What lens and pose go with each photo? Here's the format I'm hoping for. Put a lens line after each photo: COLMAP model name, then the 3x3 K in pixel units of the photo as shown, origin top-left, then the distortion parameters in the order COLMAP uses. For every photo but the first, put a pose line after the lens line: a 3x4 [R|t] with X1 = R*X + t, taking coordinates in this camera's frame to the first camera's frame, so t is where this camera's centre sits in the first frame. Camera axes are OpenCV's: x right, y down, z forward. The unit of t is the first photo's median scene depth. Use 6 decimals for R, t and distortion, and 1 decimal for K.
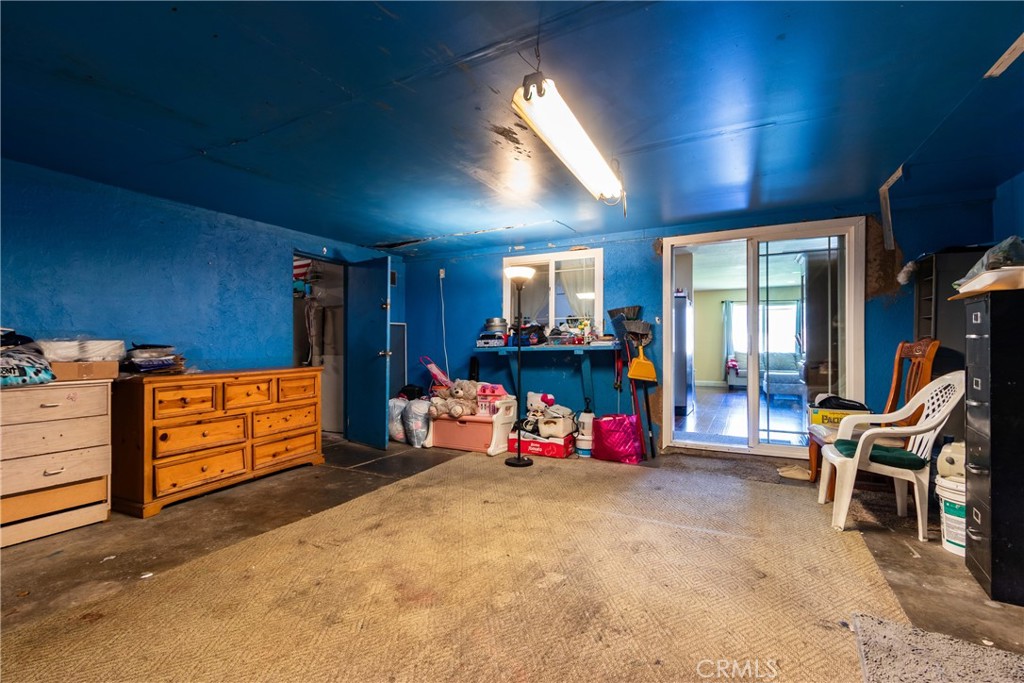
lens RADIAL K [[462.1, 0, 499.0], [0, 462.1, 343.7], [0, 0, 1]] dist [0.004009, -0.001262]
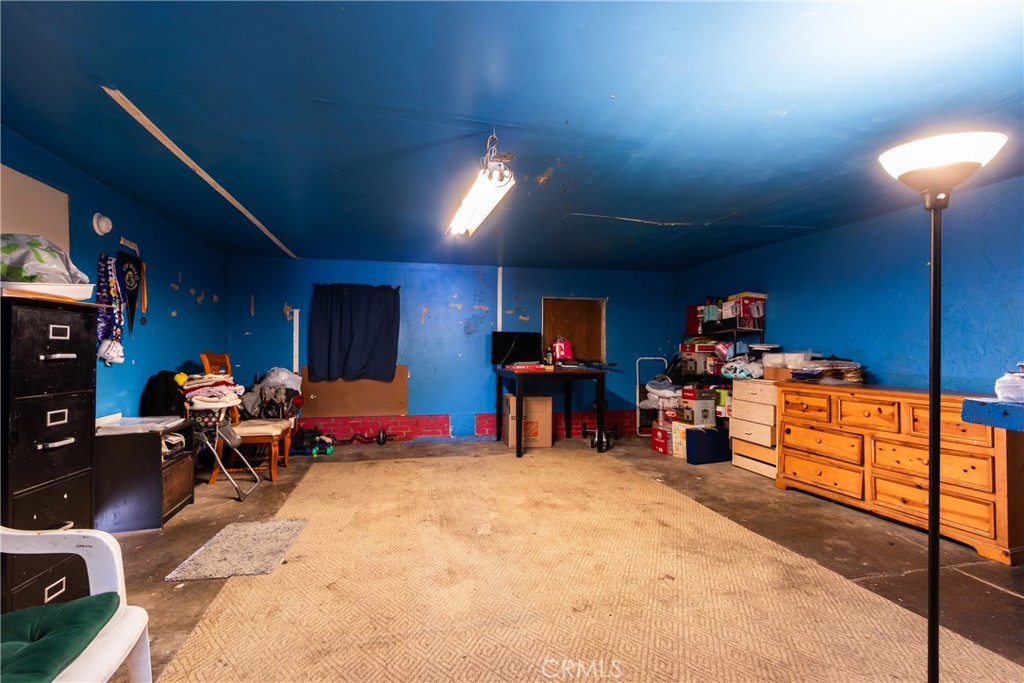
lens RADIAL K [[486.7, 0, 512.0], [0, 486.7, 341.5], [0, 0, 1]] dist [0.002627, 0.000266]
pose [[-0.744751, -0.009936, -0.667269, 0.713319], [-0.001172, 0.999907, -0.013581, -0.021120], [0.667342, -0.009333, -0.744693, 1.489182]]
